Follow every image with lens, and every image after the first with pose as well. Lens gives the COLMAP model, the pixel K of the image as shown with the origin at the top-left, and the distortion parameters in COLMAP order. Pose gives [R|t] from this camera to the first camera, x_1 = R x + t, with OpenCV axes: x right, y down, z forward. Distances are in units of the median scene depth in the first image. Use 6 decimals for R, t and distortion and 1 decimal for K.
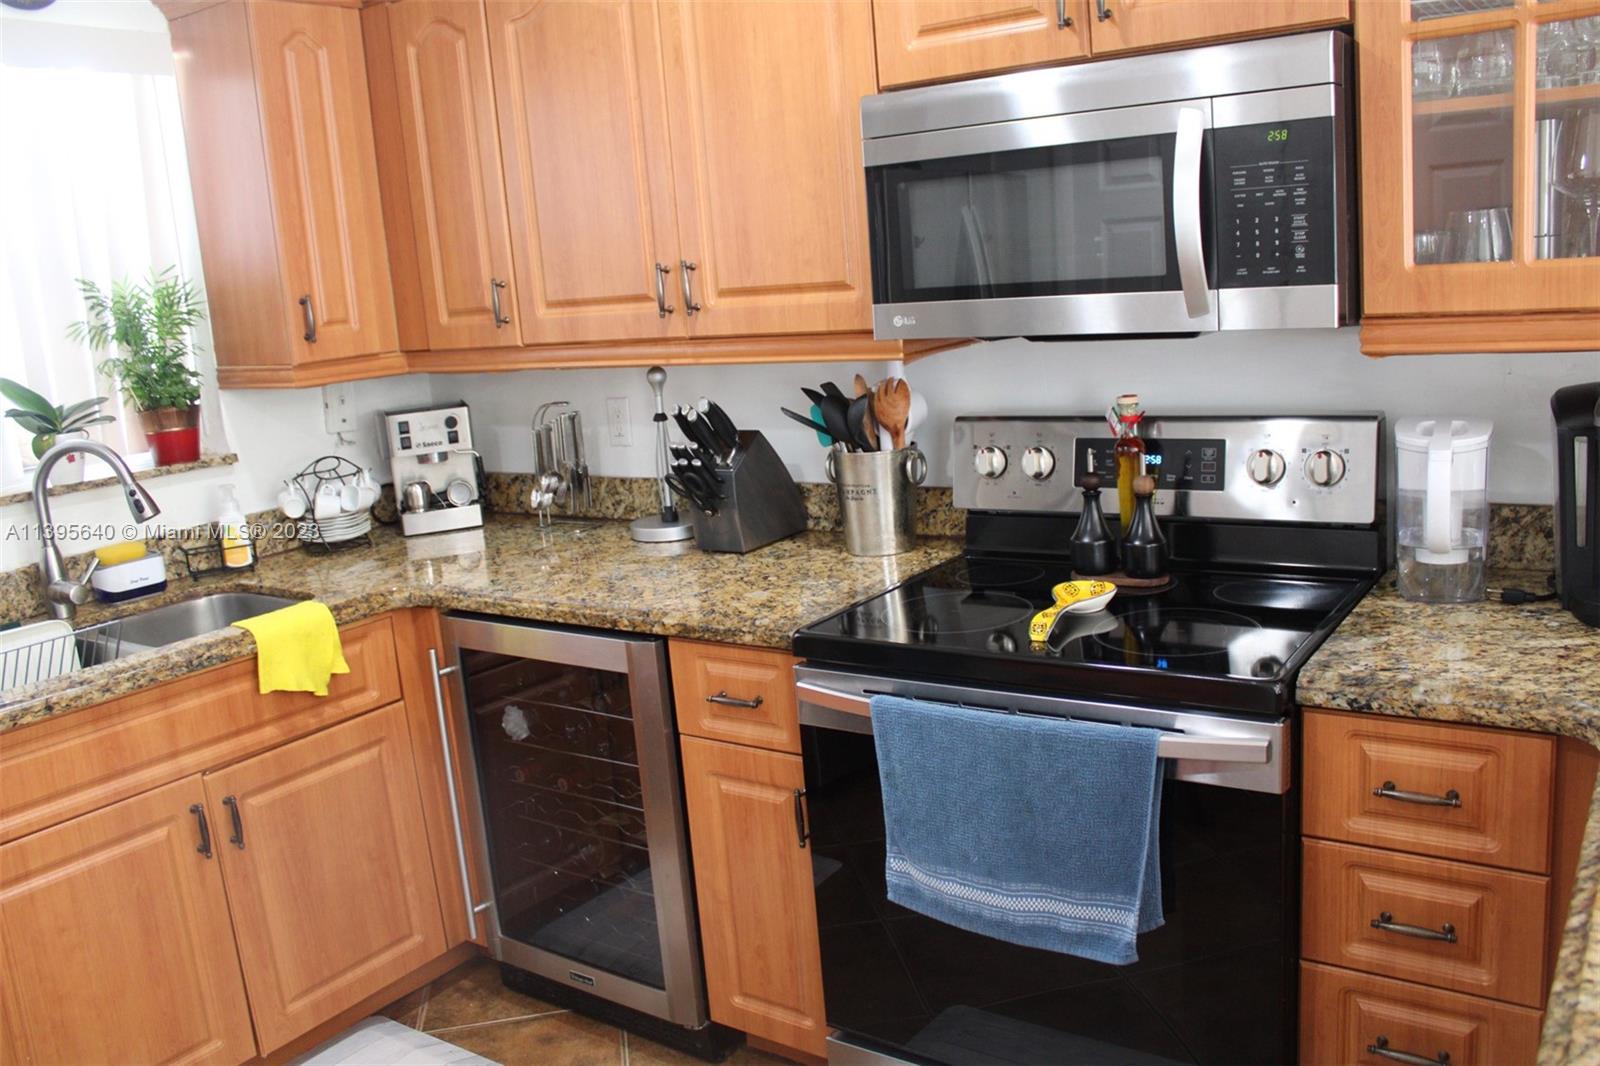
lens RADIAL K [[1330.1, 0, 807.7], [0, 1330.1, 522.0], [0, 0, 1]] dist [-0.164308, 0.147164]
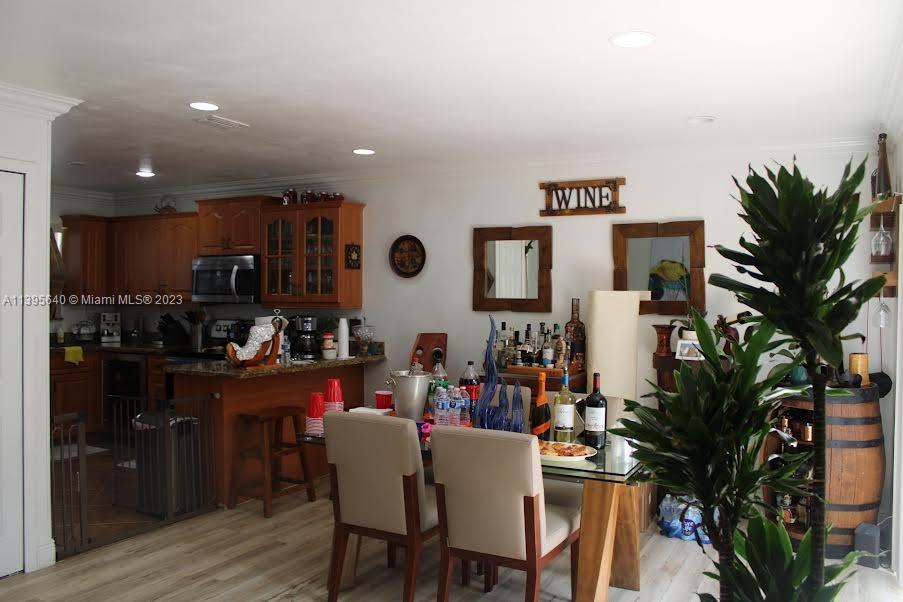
lens RADIAL K [[750.7, 0, 455.9], [0, 750.7, 294.8], [0, 0, 1]] dist [-0.164308, 0.147164]
pose [[0.989406, 0.083802, 0.118545, 0.634452], [-0.059201, 0.978491, -0.197614, 0.307131], [-0.132556, 0.188503, 0.973086, -1.736247]]
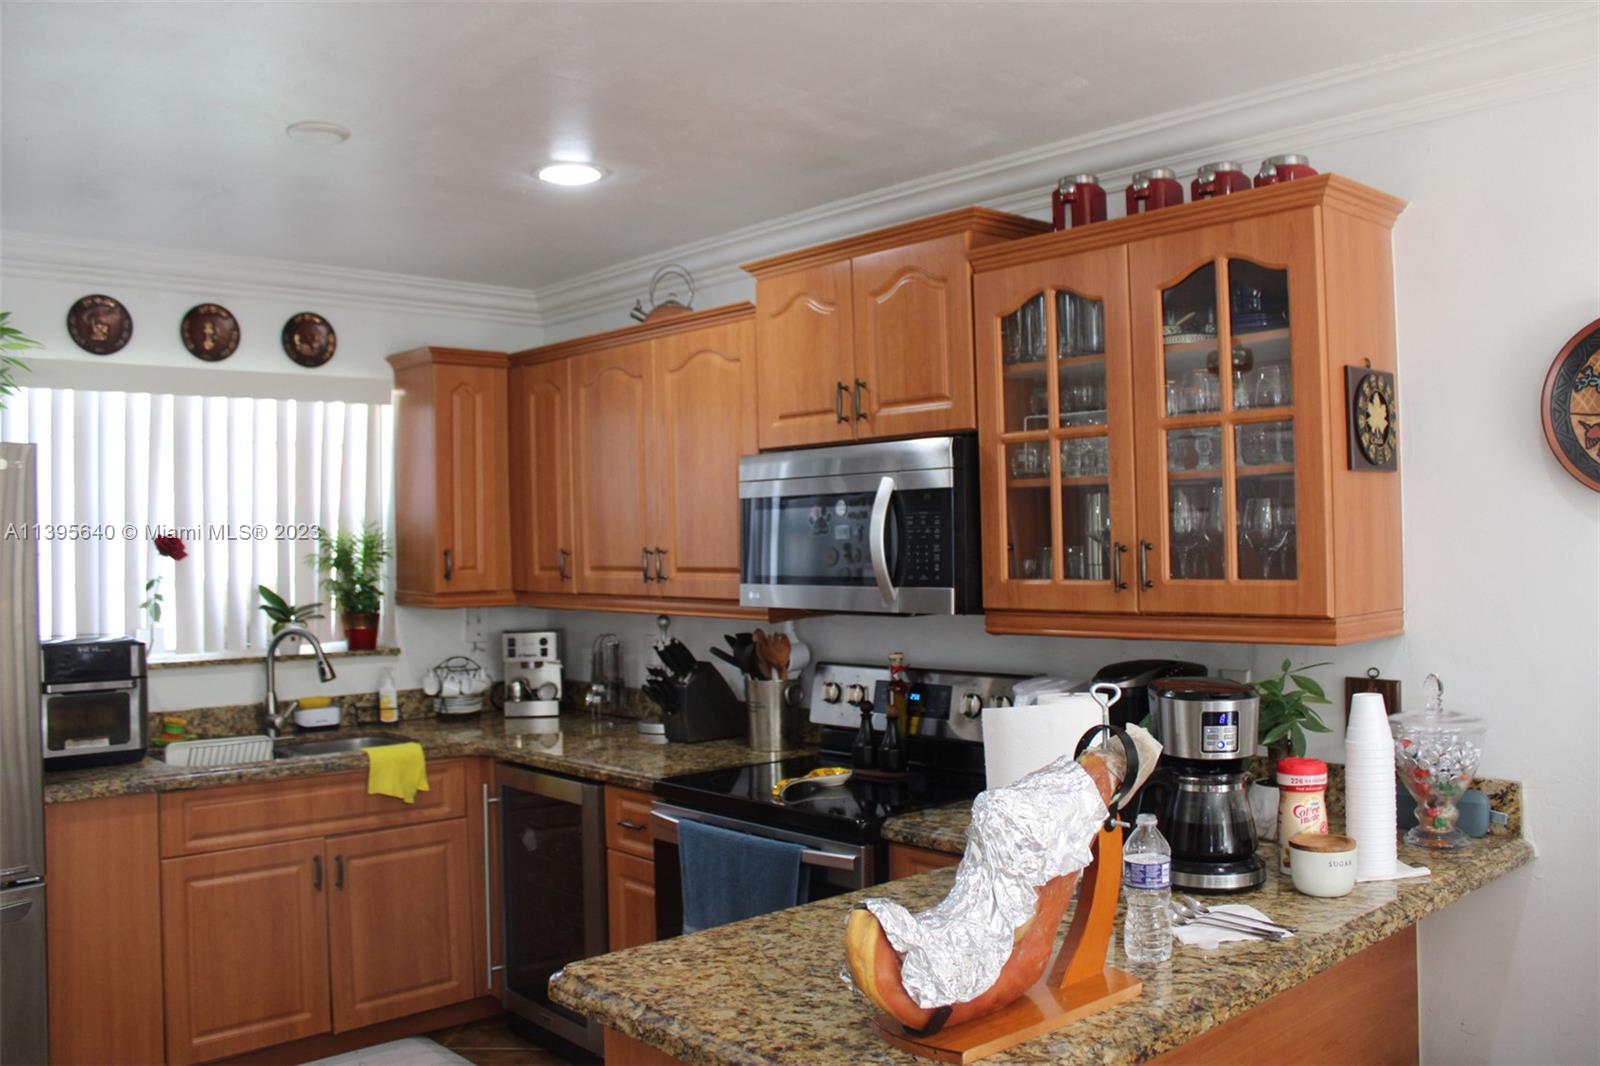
lens RADIAL K [[1330.1, 0, 807.7], [0, 1330.1, 522.0], [0, 0, 1]] dist [-0.164308, 0.147164]
pose [[0.972186, 0.057849, -0.226952, 0.403455], [-0.101275, 0.977573, -0.184647, 0.041790], [0.211180, 0.202495, 0.956242, -0.437739]]
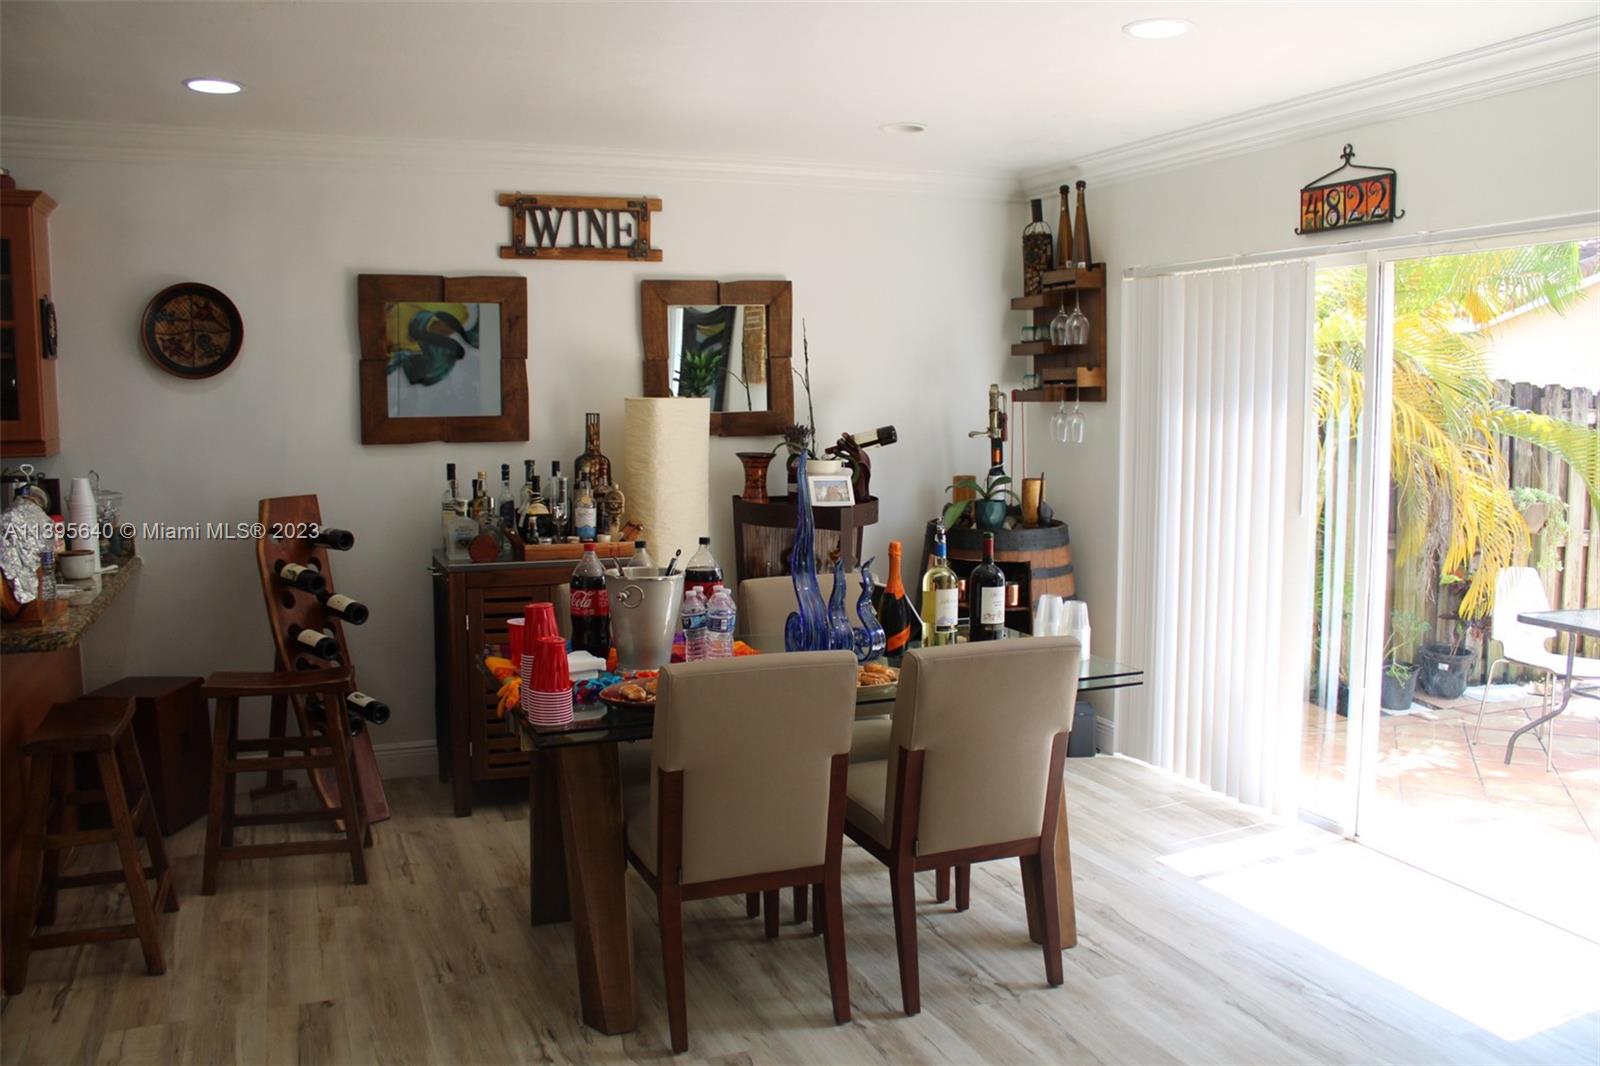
lens RADIAL K [[1330.1, 0, 807.7], [0, 1330.1, 522.0], [0, 0, 1]] dist [-0.164308, 0.147164]
pose [[0.547696, -0.011225, 0.836602, -0.259381], [0.126302, 0.989561, -0.069409, 0.236709], [-0.827090, 0.143680, 0.543396, -1.132382]]
